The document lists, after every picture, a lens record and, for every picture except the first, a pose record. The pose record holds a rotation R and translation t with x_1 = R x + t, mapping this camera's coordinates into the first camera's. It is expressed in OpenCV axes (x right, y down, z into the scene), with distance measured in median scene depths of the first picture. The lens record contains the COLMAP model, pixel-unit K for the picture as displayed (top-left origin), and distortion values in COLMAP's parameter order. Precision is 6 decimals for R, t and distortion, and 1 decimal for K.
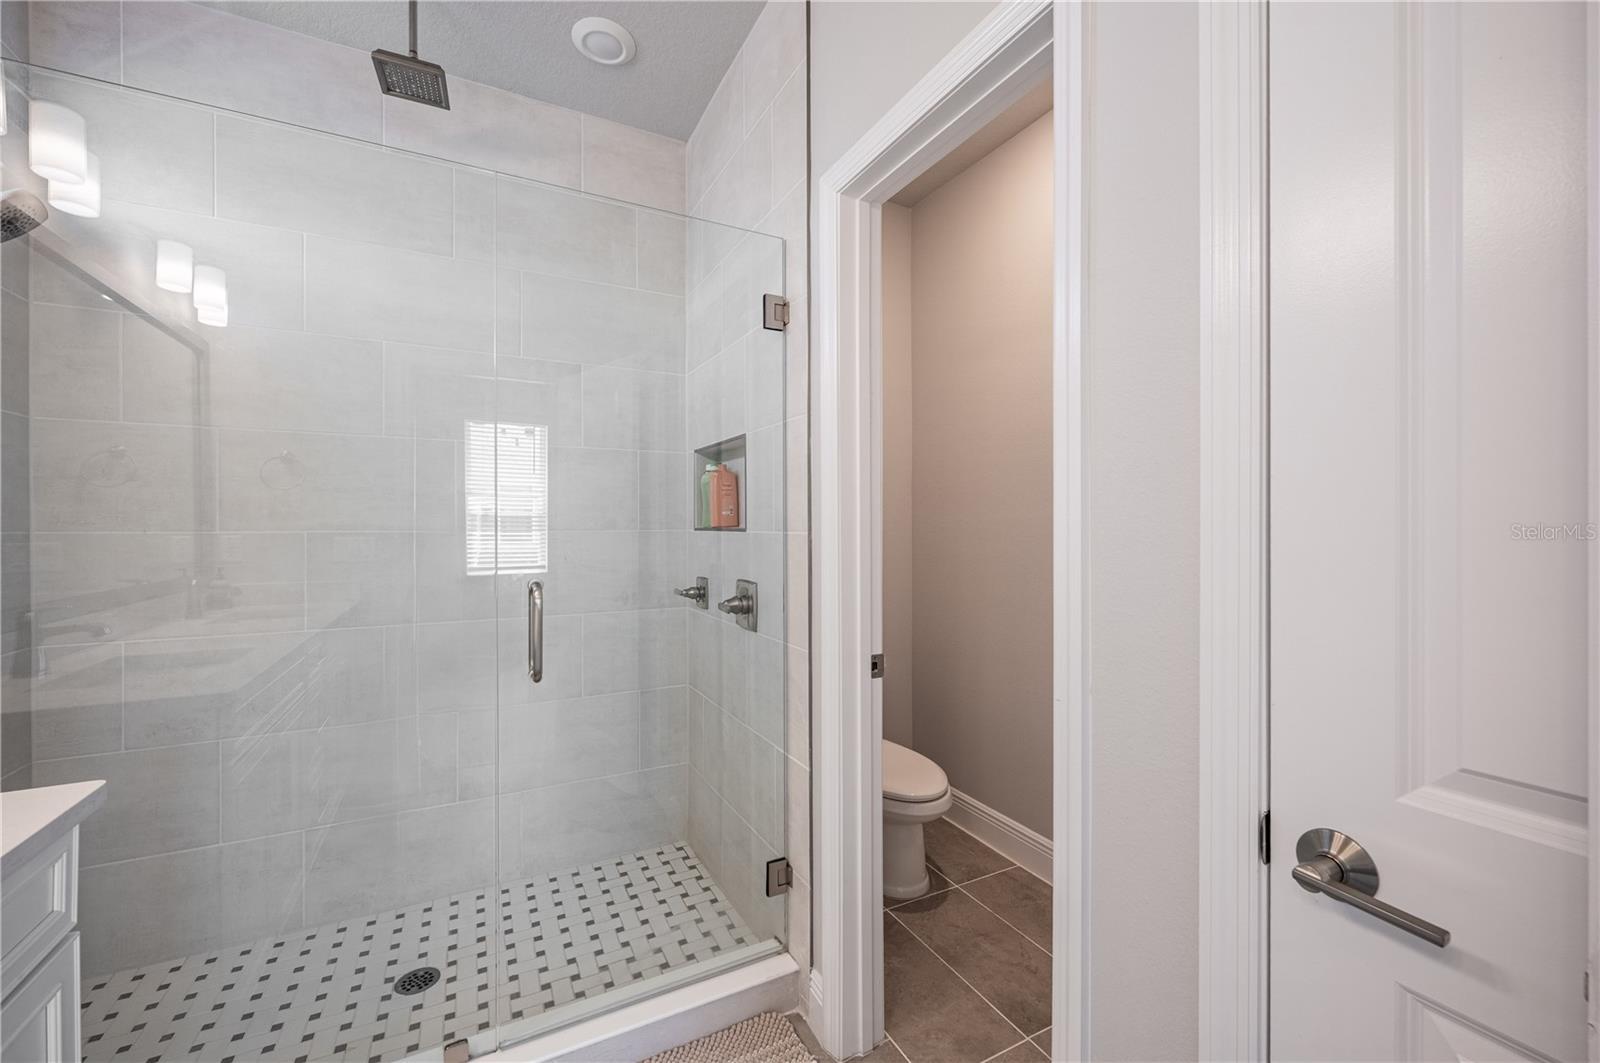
lens RADIAL K [[637.9, 0, 797.5], [0, 637.9, 529.3], [0, 0, 1]] dist [0.000440, -0.000142]
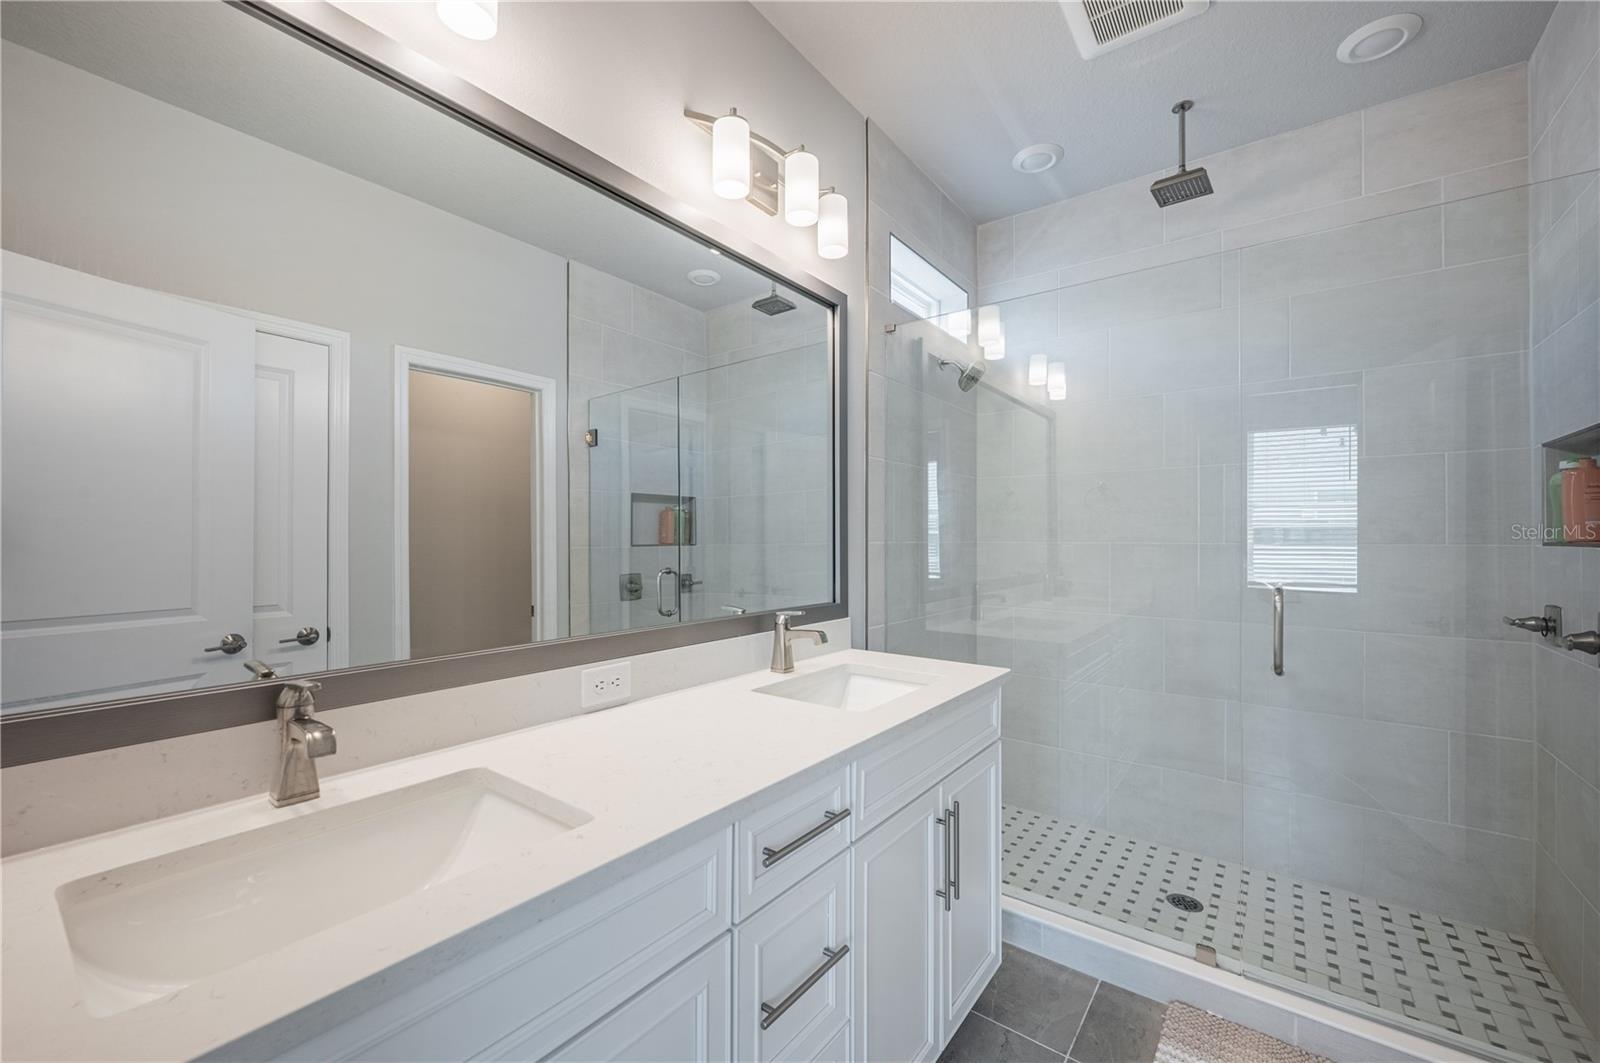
lens RADIAL K [[637.9, 0, 800.2], [0, 637.9, 534.3], [0, 0, 1]] dist [0.000440, -0.000142]
pose [[0.428930, -0.003071, -0.903332, 0.176445], [-0.006864, 0.999954, -0.006659, -0.000632], [0.903311, 0.009057, 0.428890, -0.185047]]
